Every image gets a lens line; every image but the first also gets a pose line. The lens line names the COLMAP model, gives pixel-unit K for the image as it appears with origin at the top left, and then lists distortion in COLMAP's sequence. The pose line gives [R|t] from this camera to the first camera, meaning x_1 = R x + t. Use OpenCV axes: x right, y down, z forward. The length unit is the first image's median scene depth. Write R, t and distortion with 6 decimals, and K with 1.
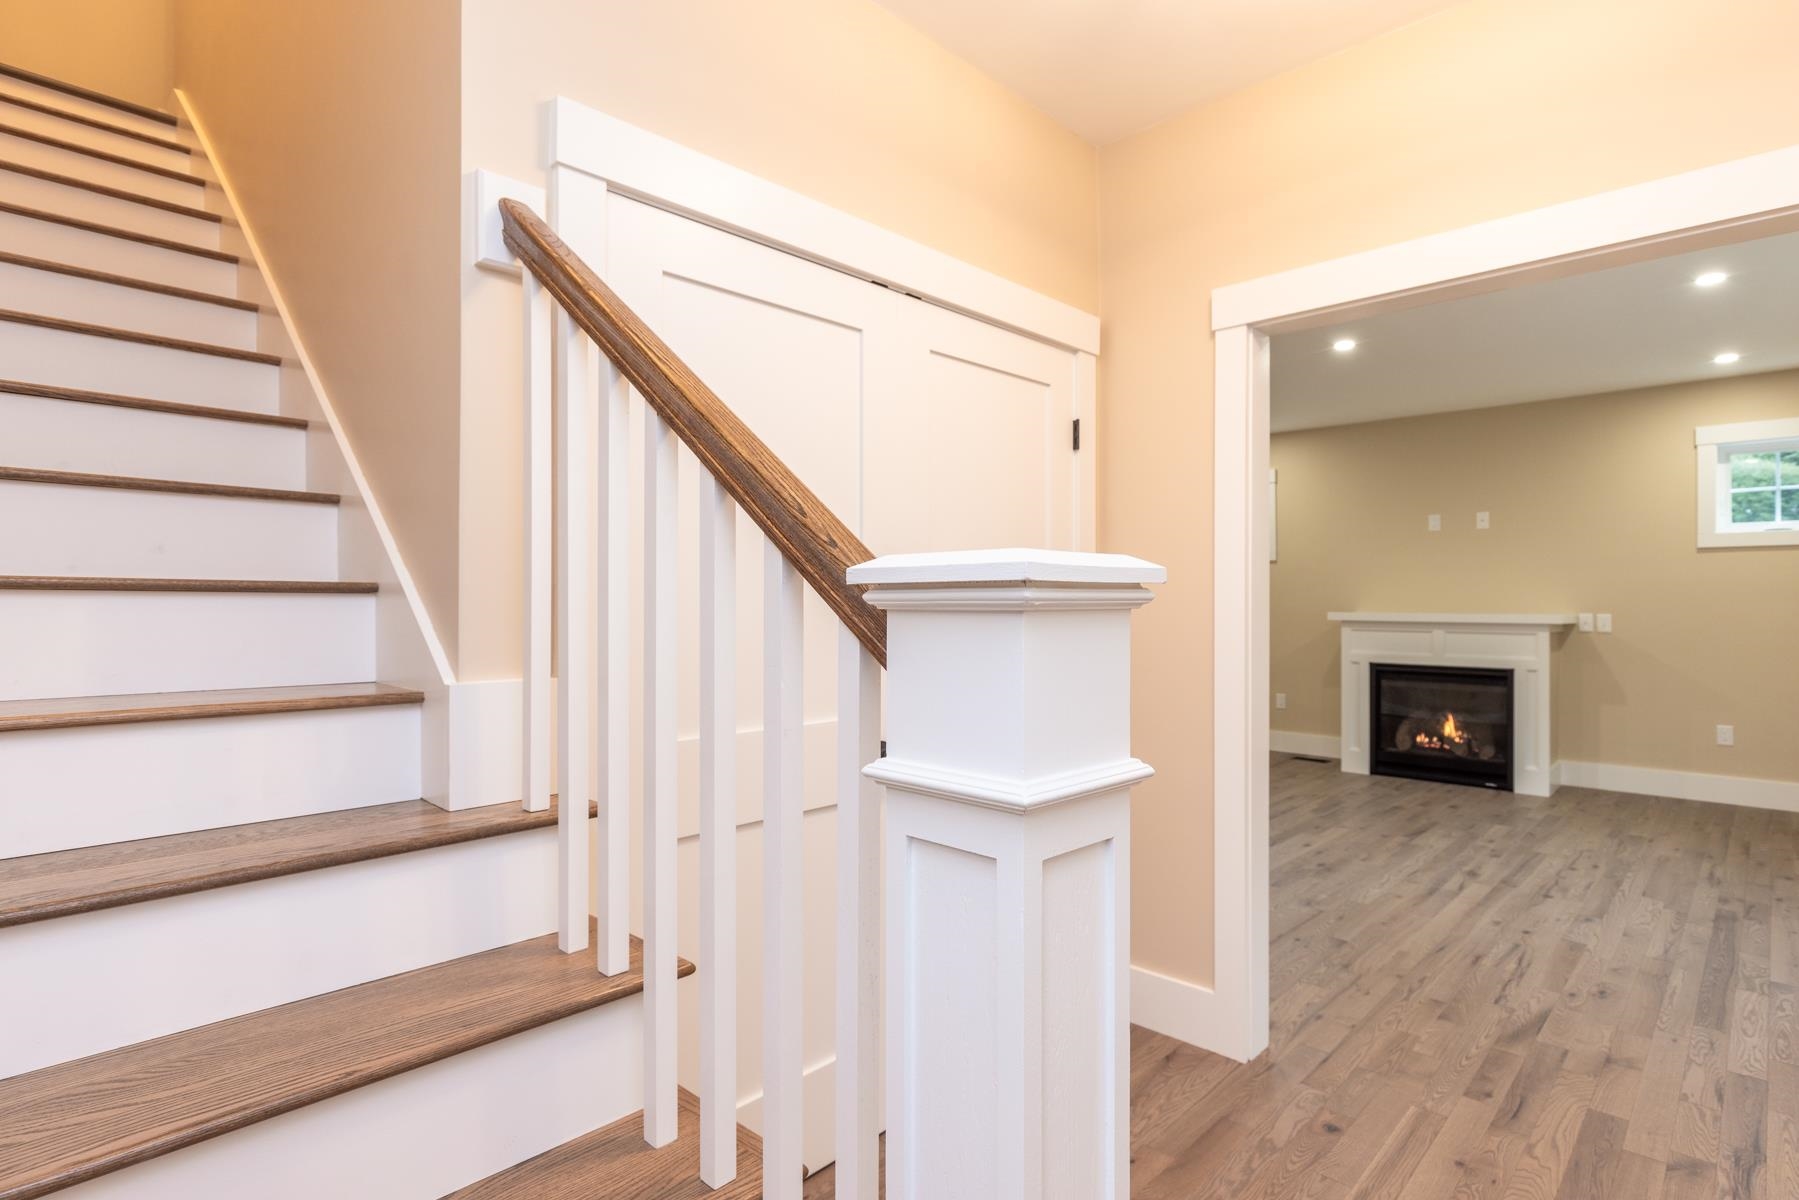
lens RADIAL K [[919.7, 0, 906.9], [0, 919.7, 604.3], [0, 0, 1]] dist [-0.003950, 0.003532]
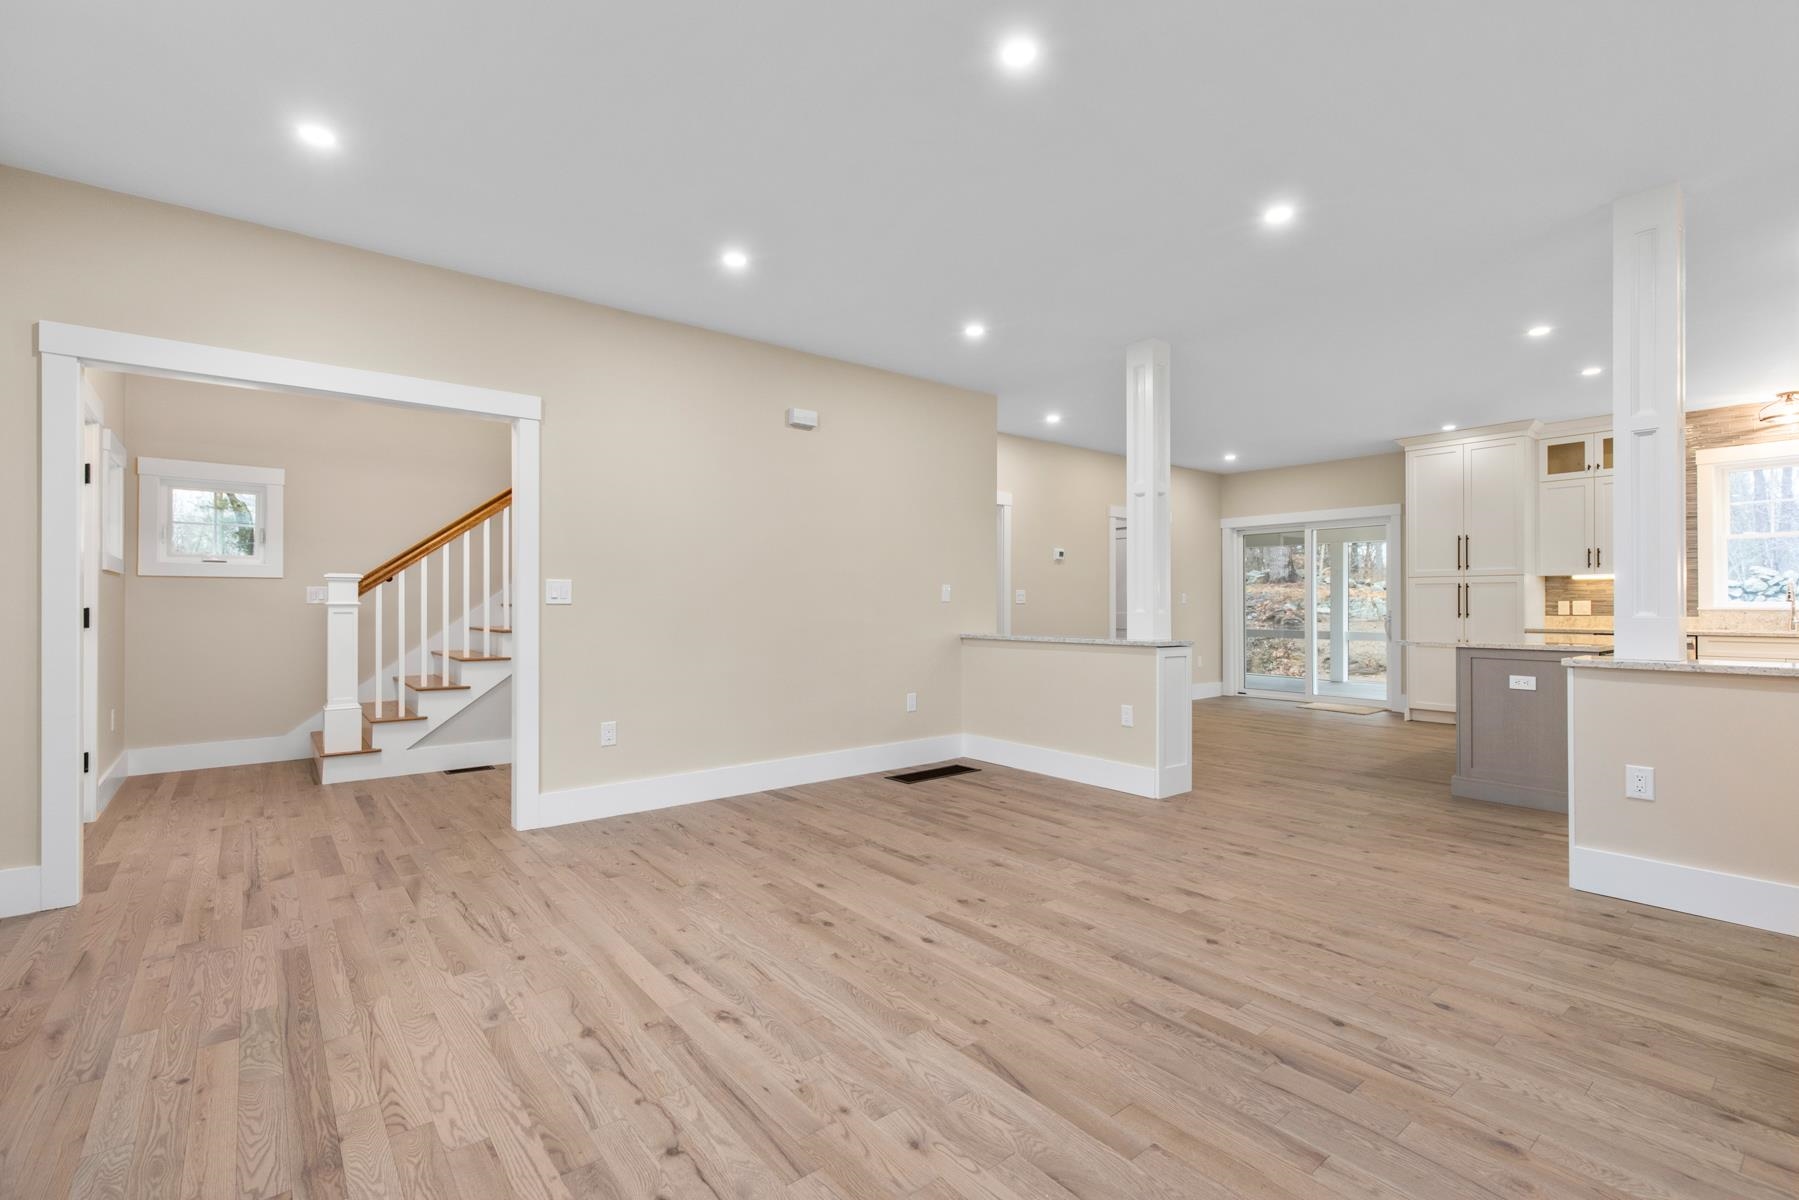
lens RADIAL K [[808.2, 0, 904.7], [0, 808.2, 595.8], [0, 0, 1]] dist [0.009393, -0.000929]
pose [[-0.132866, -0.010387, -0.991080, 0.978651], [-0.003752, 0.999943, -0.009977, 0.028741], [0.991127, 0.002393, -0.132897, 1.040193]]
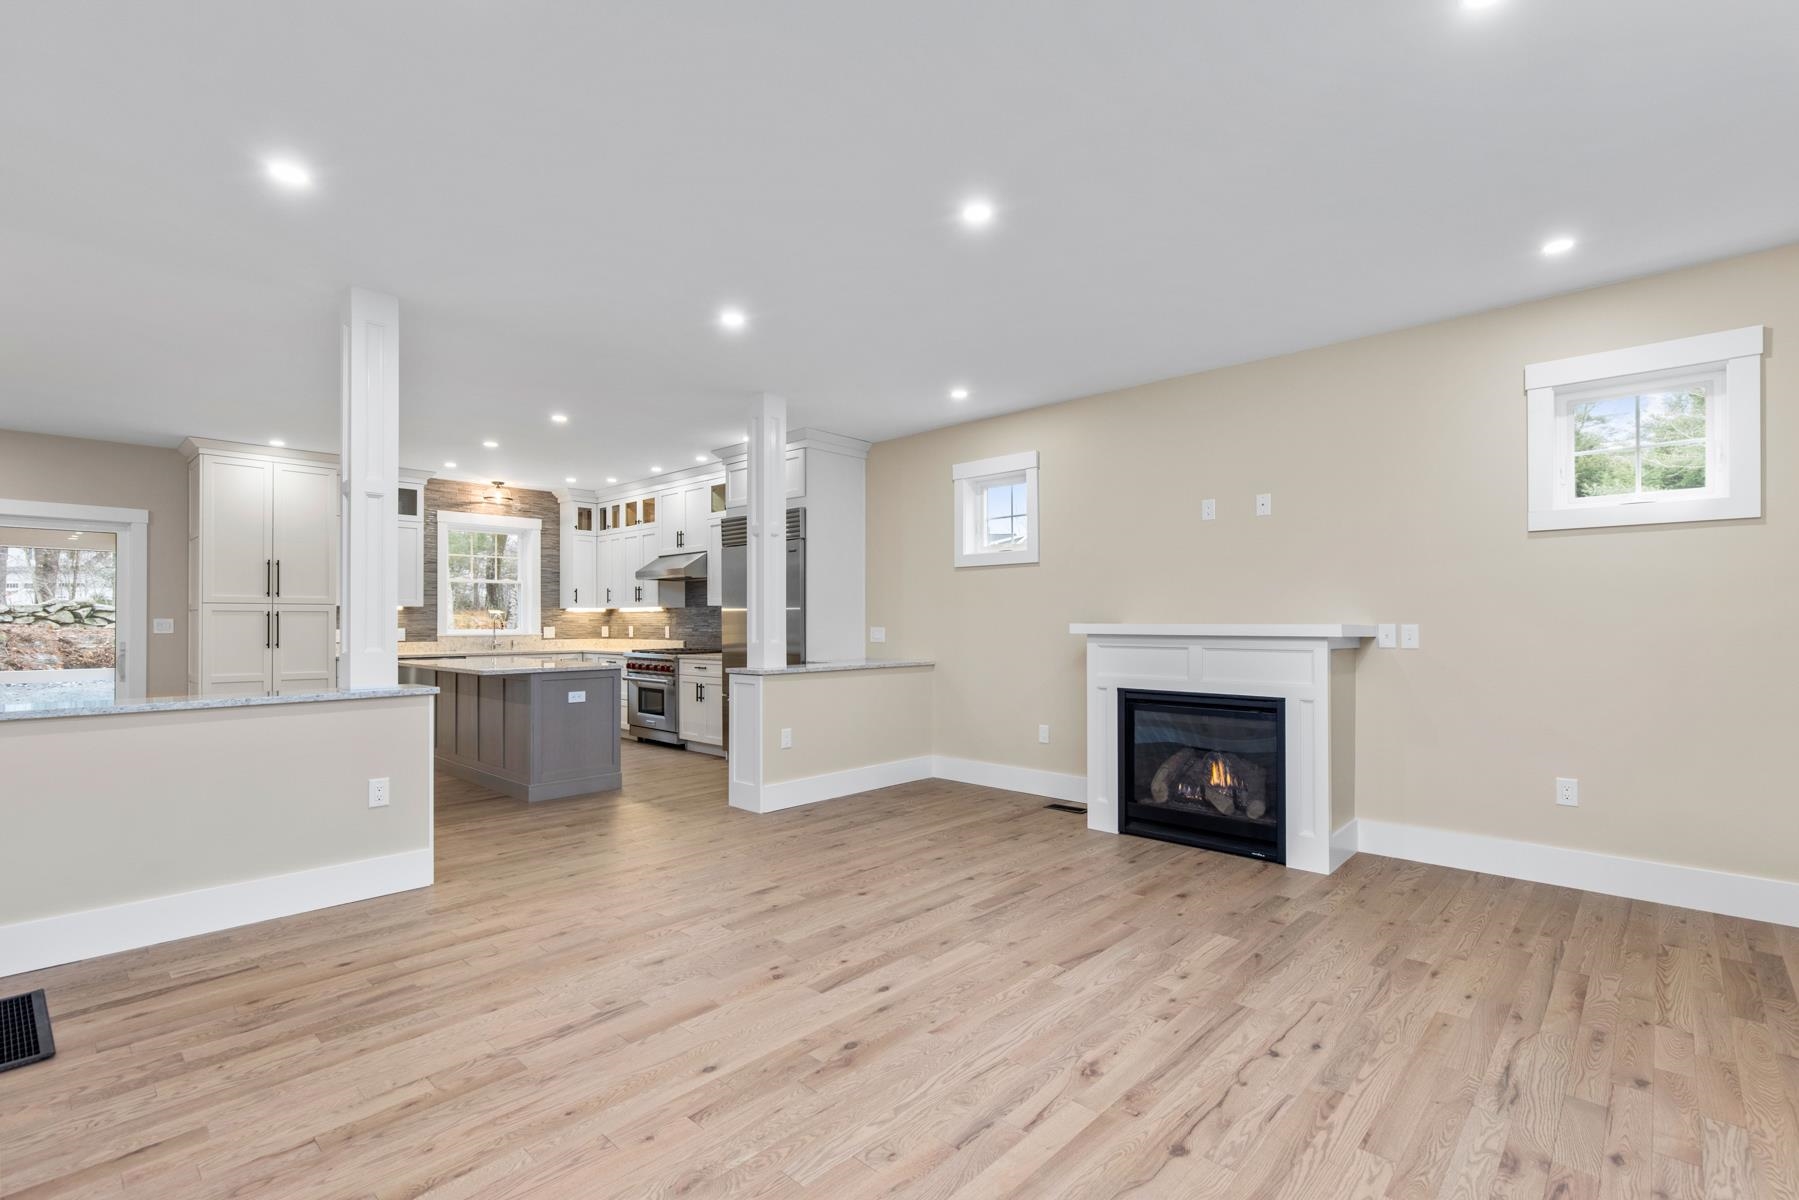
lens RADIAL K [[808.2, 0, 921.8], [0, 808.2, 620.1], [0, 0, 1]] dist [0.009393, -0.000929]
pose [[0.999853, -0.001735, 0.017064, 0.443137], [0.001886, 0.999959, -0.008848, 0.016314], [-0.017048, 0.008879, 0.999815, 0.438710]]
